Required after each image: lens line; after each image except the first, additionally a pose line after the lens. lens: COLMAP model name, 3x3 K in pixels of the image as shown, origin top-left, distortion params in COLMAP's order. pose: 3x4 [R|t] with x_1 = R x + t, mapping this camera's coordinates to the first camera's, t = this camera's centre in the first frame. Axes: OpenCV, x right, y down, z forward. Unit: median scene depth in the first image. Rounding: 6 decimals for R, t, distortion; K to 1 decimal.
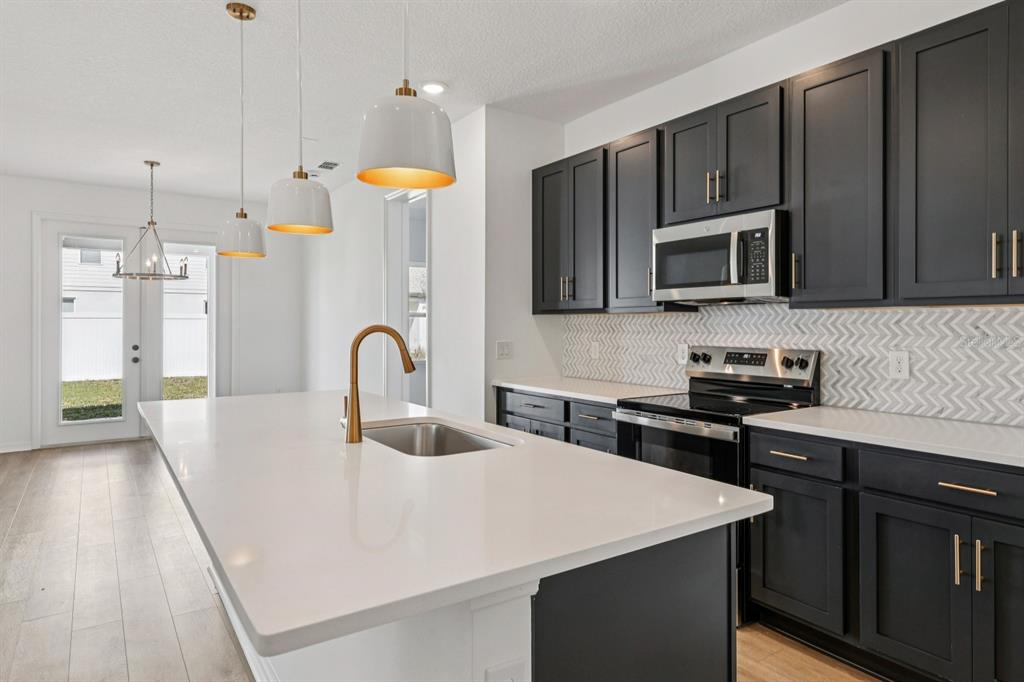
lens RADIAL K [[602.8, 0, 516.5], [0, 602.8, 326.7], [0, 0, 1]] dist [0.009089, -0.000860]
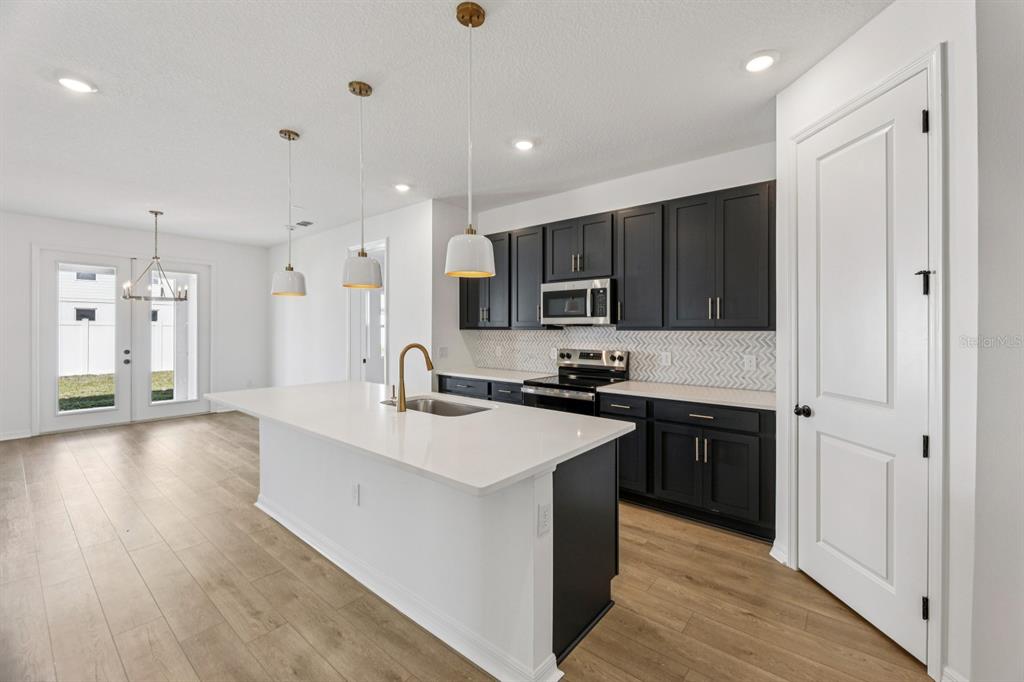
lens RADIAL K [[409.9, 0, 517.5], [0, 409.9, 332.5], [0, 0, 1]] dist [-0.004778, -0.000226]
pose [[0.963305, -0.003543, 0.268385, -0.164320], [0.001804, 0.999976, 0.006723, -0.026801], [-0.268402, -0.005992, 0.963288, -0.137589]]
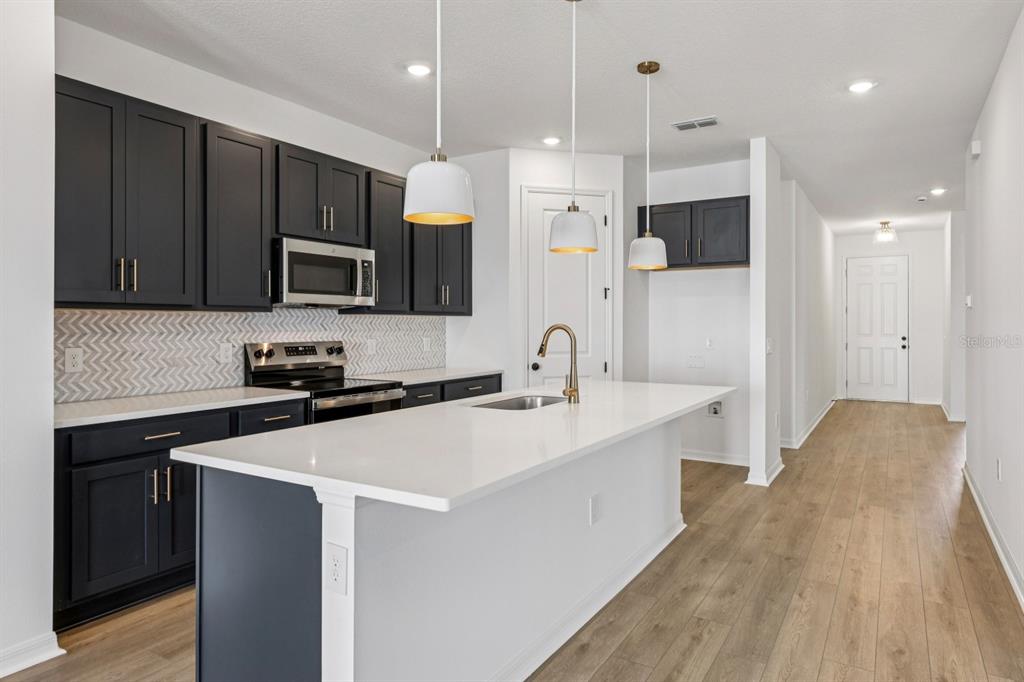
lens RADIAL K [[680.0, 0, 513.8], [0, 680.0, 333.9], [0, 0, 1]] dist [0.013081, 0.001839]
pose [[-0.415823, -0.012058, 0.909366, -1.089649], [0.004045, 0.999878, 0.015108, -0.002623], [-0.909437, 0.009961, -0.415723, 1.153909]]
